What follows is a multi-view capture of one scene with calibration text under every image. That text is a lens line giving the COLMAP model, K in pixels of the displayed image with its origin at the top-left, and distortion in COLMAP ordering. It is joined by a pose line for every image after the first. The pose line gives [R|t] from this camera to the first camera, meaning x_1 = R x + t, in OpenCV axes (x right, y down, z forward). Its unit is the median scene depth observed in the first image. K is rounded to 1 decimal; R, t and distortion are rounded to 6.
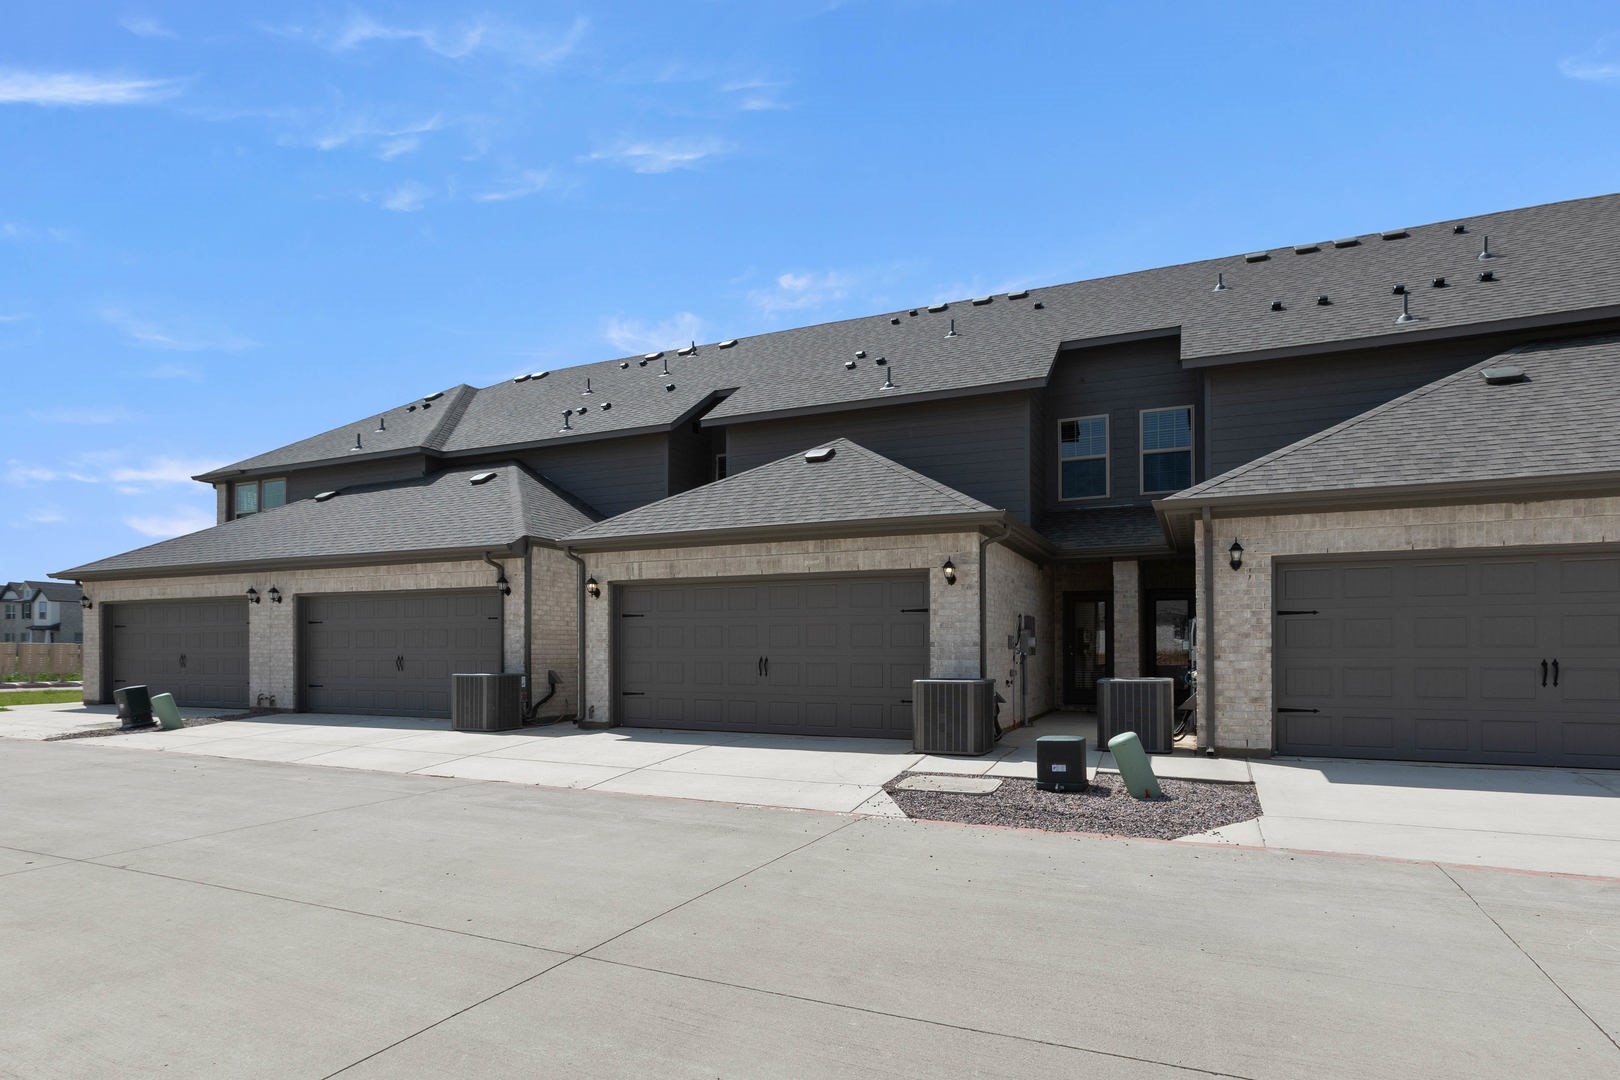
lens RADIAL K [[756.4, 0, 808.8], [0, 756.4, 667.5], [0, 0, 1]] dist [-0.021684, 0.011978]
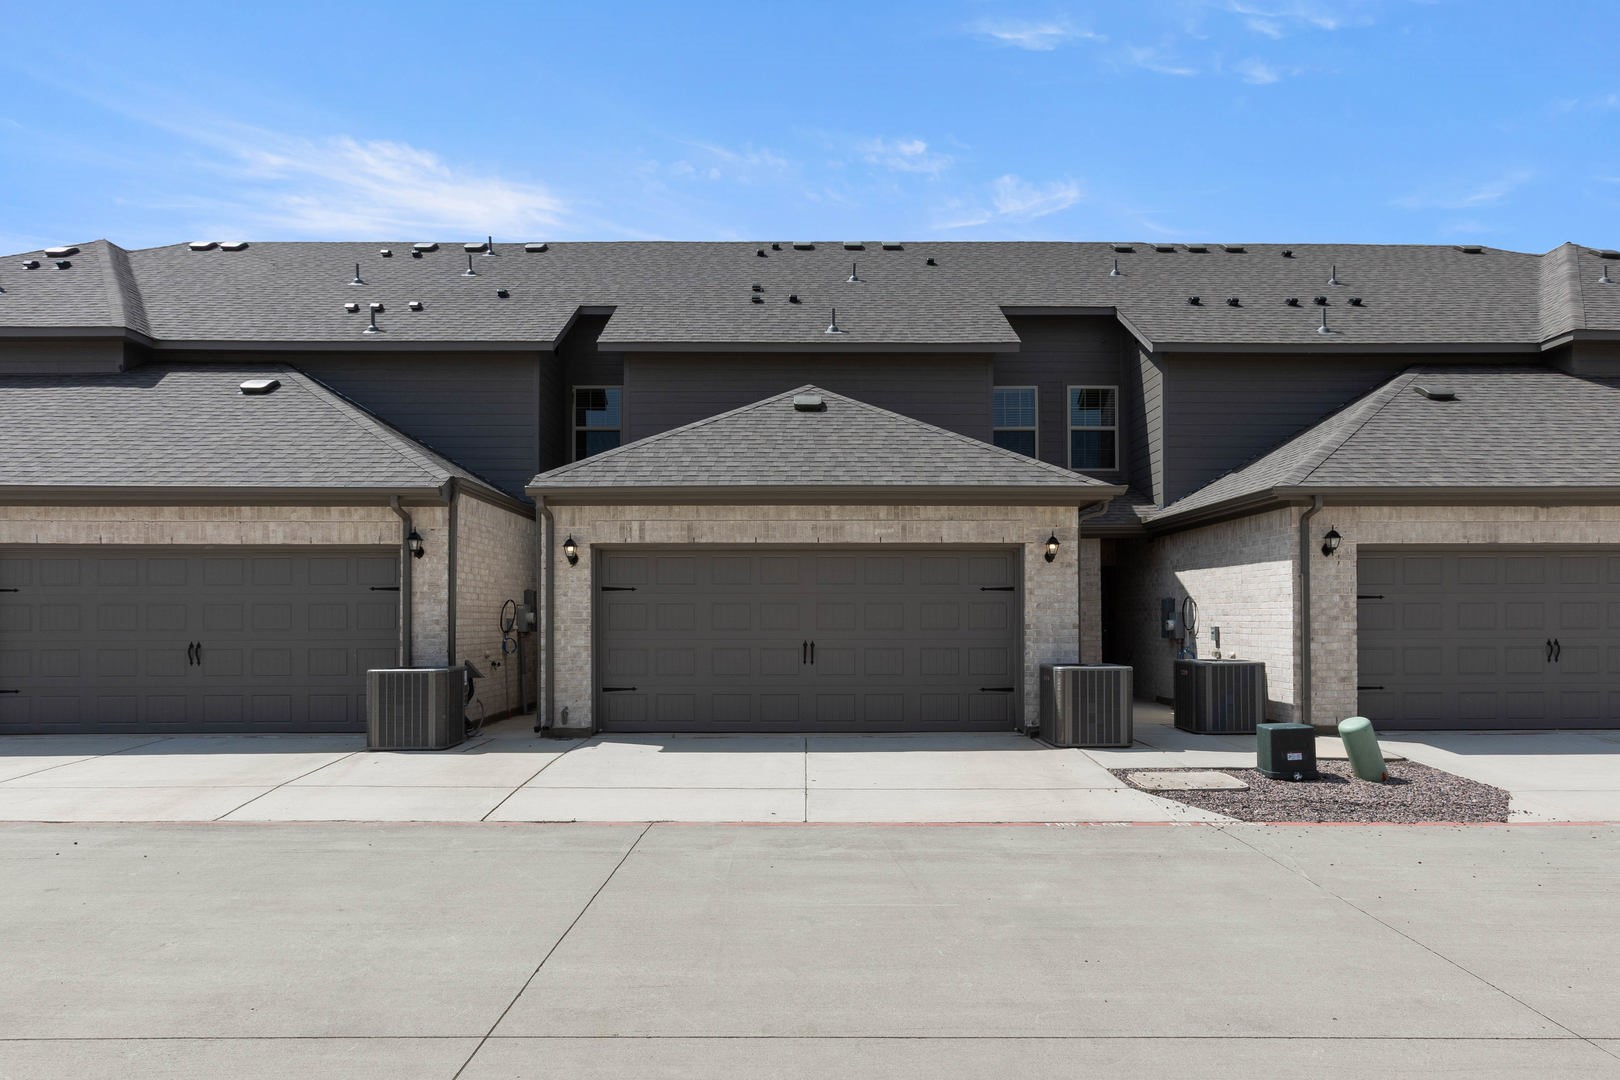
lens RADIAL K [[846.2, 0, 809.9], [0, 846.2, 635.7], [0, 0, 1]] dist [-0.011442, 0.008525]
pose [[0.928671, -0.008866, 0.370799, -0.431320], [0.010905, 0.999935, -0.003401, -0.017744], [-0.370744, 0.007201, 0.928707, 0.138750]]
